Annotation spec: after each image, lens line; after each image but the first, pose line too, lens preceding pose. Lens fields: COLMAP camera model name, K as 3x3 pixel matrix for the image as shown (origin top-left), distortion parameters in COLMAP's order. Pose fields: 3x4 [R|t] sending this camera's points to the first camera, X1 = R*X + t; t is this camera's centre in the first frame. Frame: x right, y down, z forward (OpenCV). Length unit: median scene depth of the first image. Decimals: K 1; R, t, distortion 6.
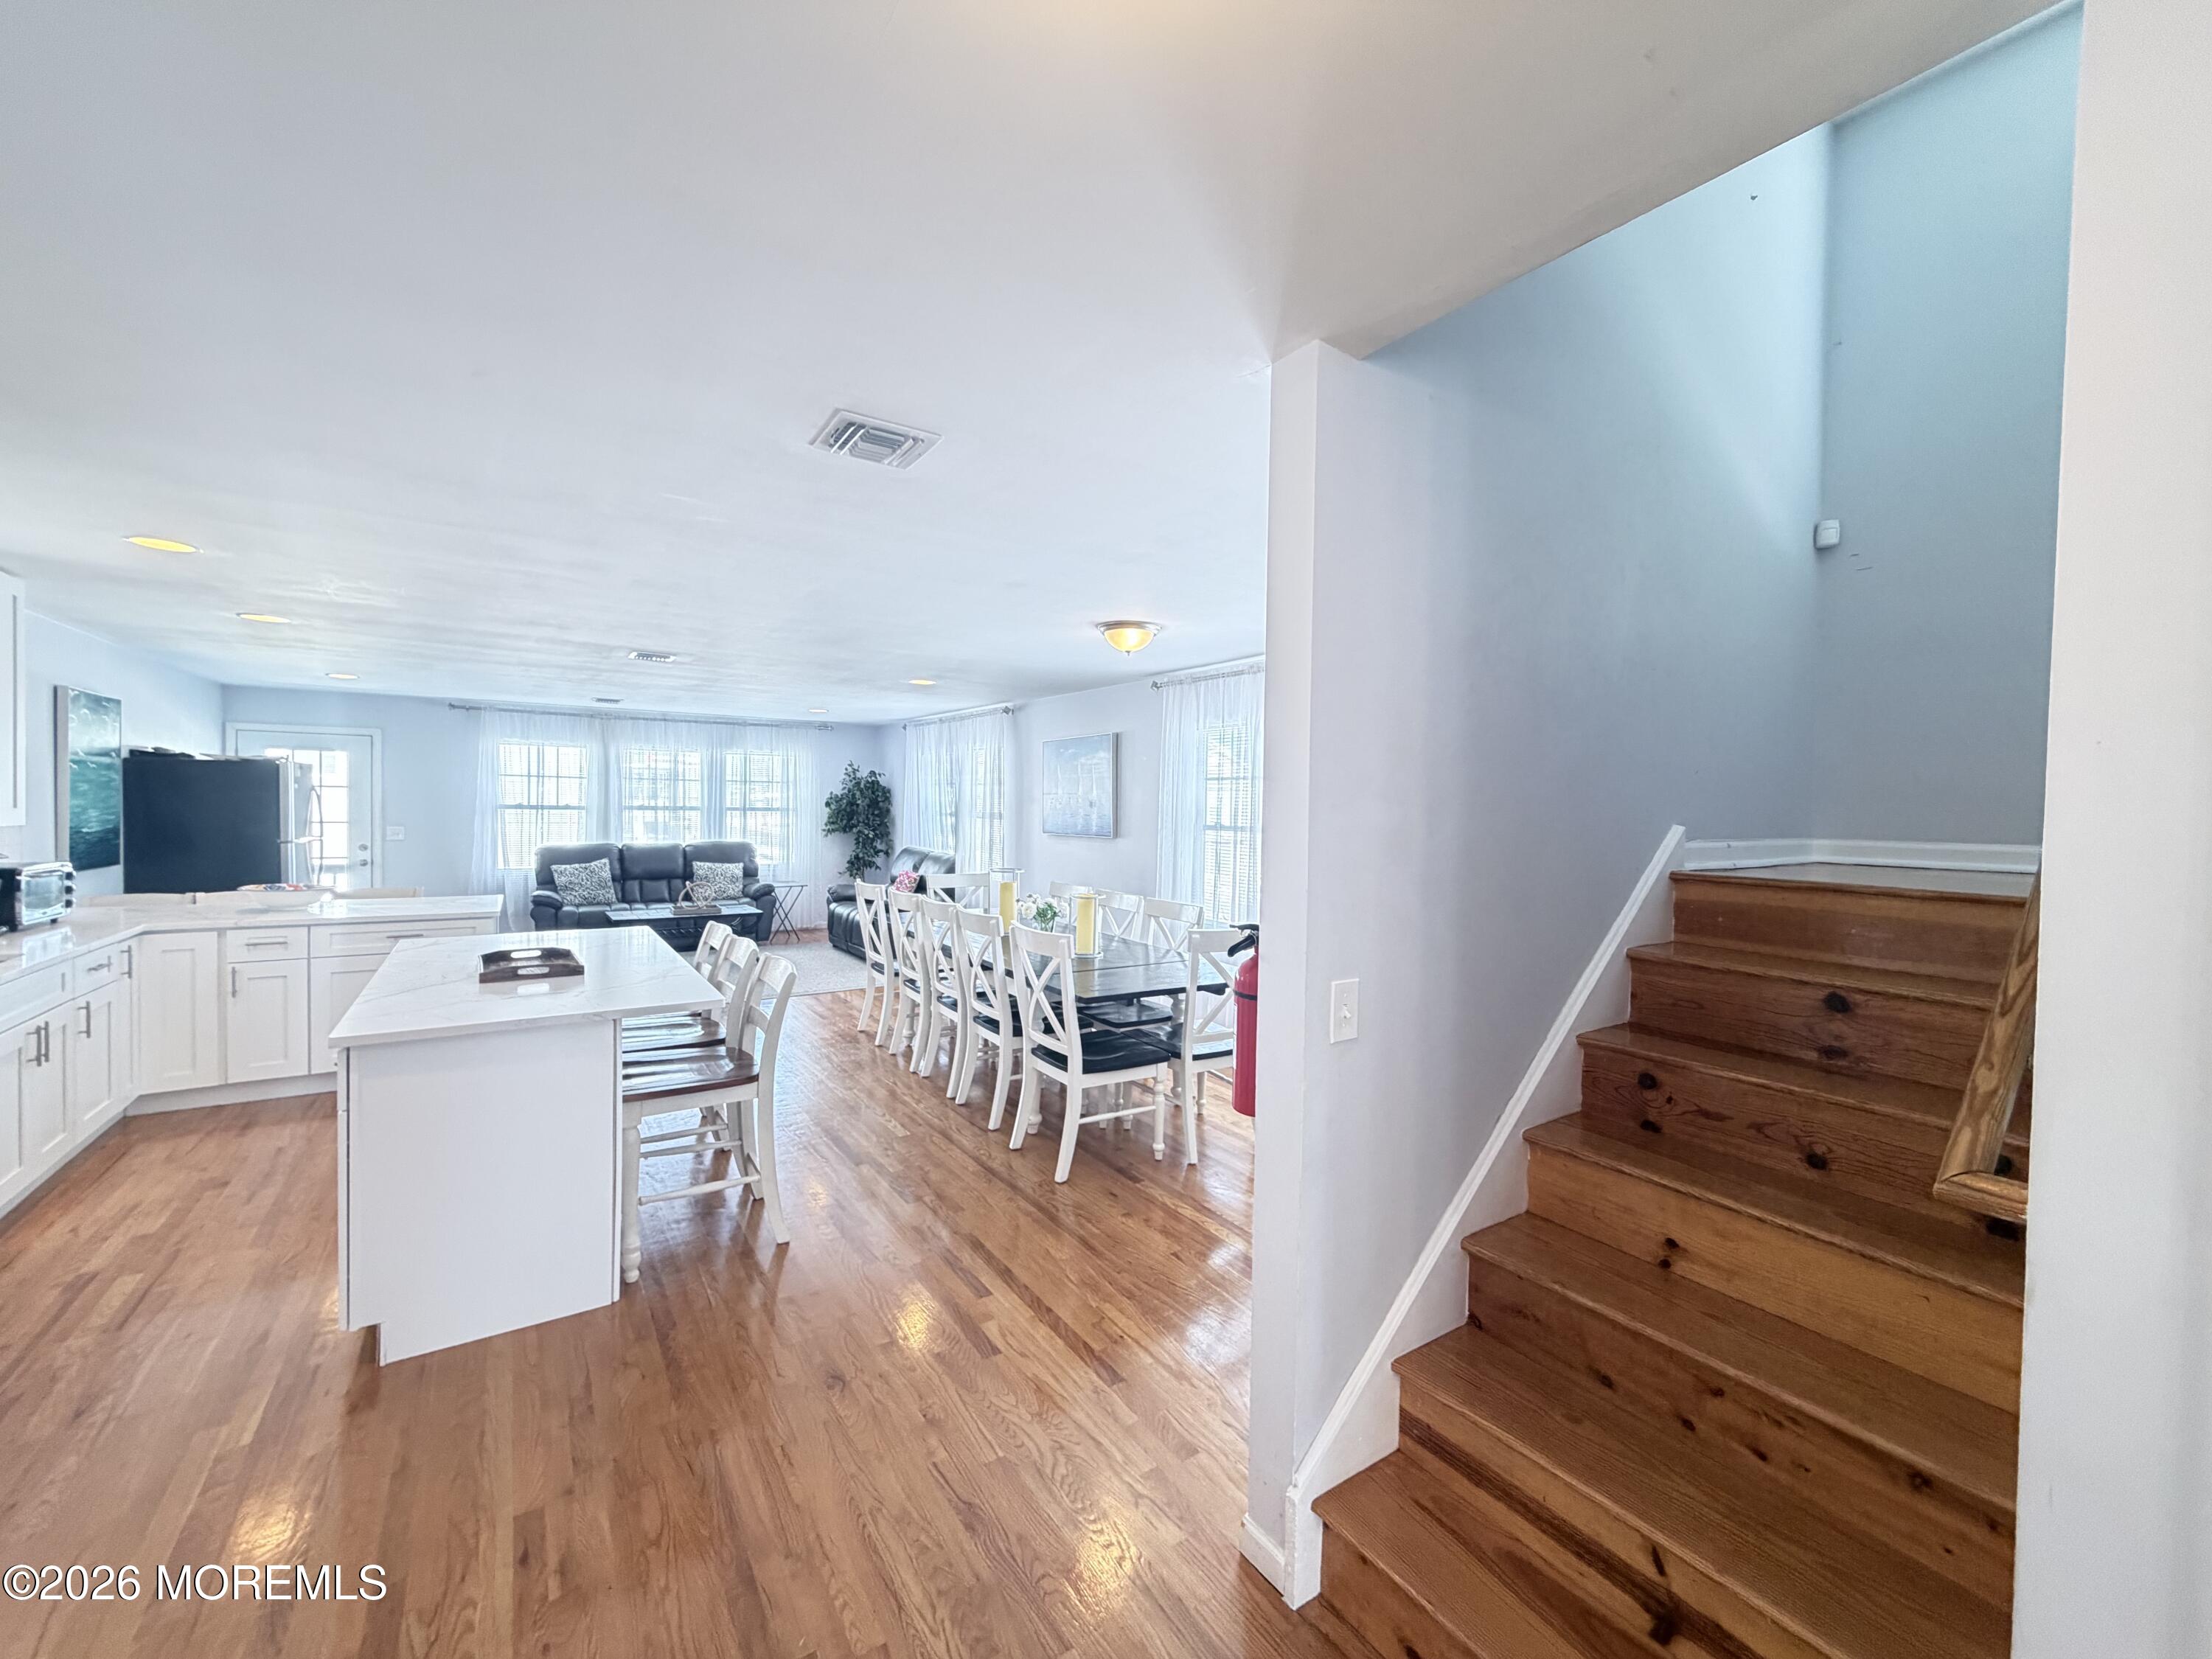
lens RADIAL K [[882.5, 0, 1098.2], [0, 882.5, 827.8], [0, 0, 1]] dist [0.001903, -0.000386]
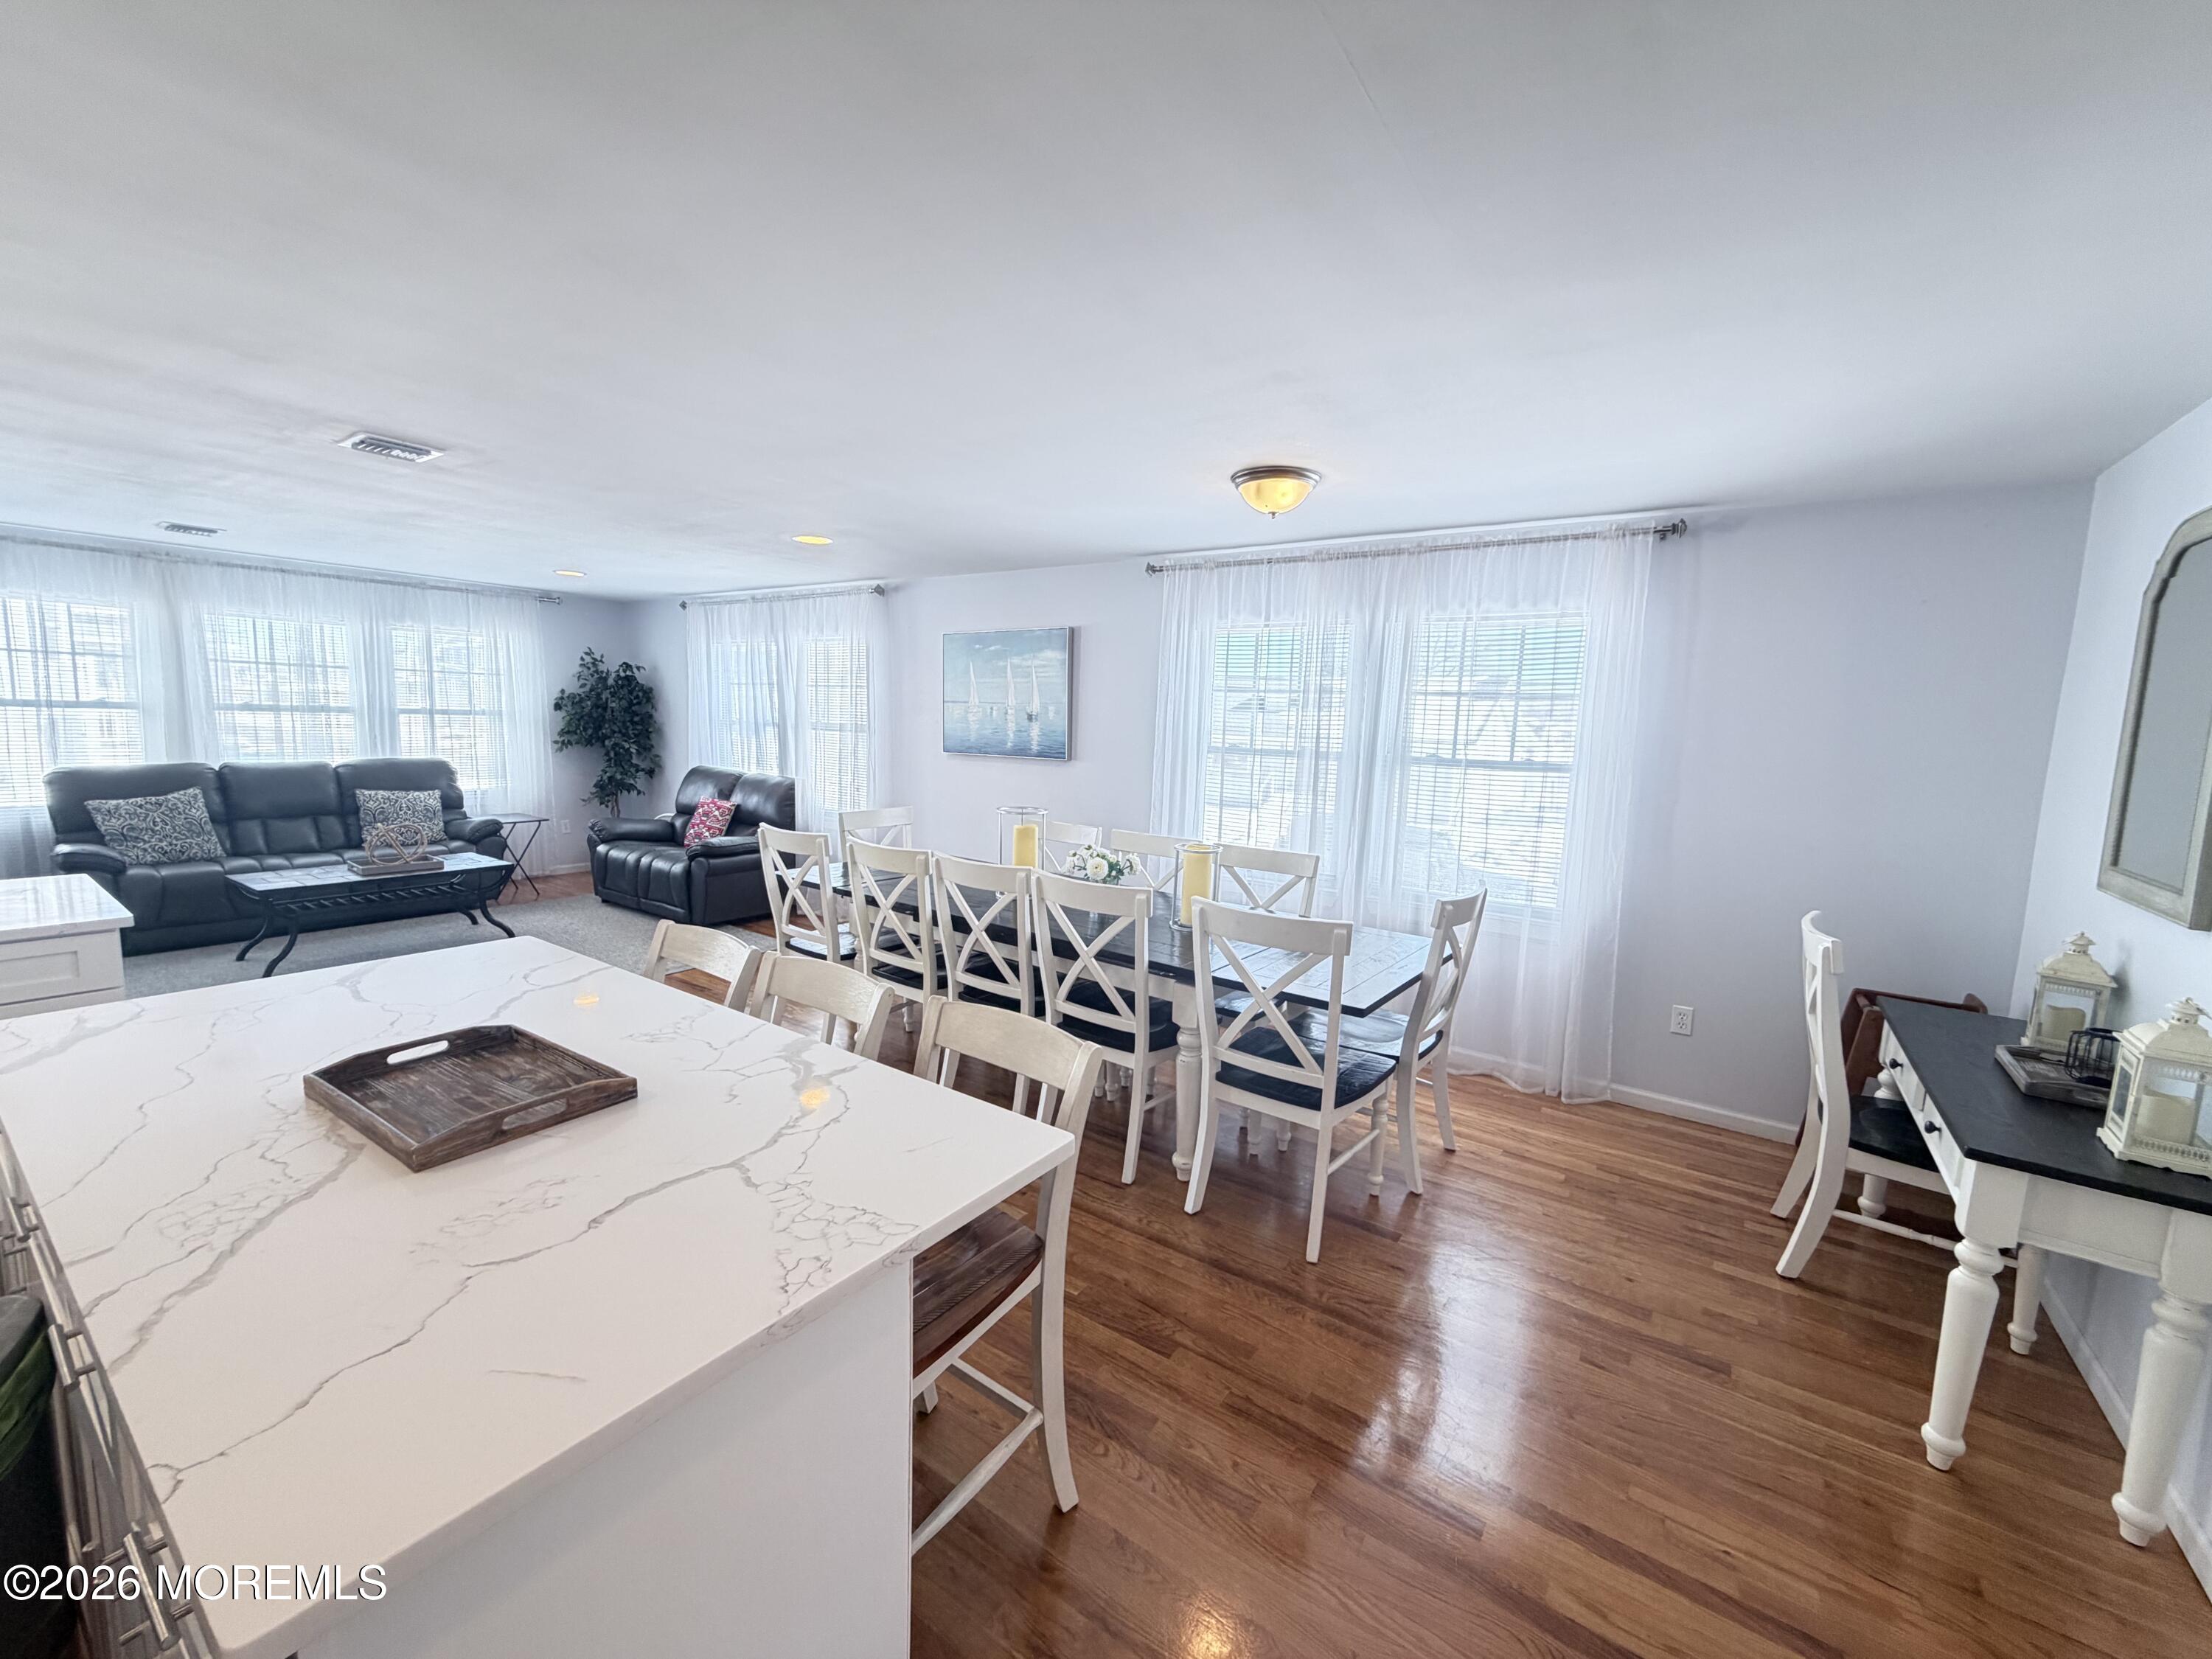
lens RADIAL K [[882.5, 0, 1109.3], [0, 882.5, 818.9], [0, 0, 1]] dist [0.001903, -0.000386]
pose [[0.931211, -0.026065, 0.363548, -0.176125], [-0.008690, 0.995568, 0.093637, -0.007663], [-0.364378, -0.090355, 0.926857, 0.170878]]
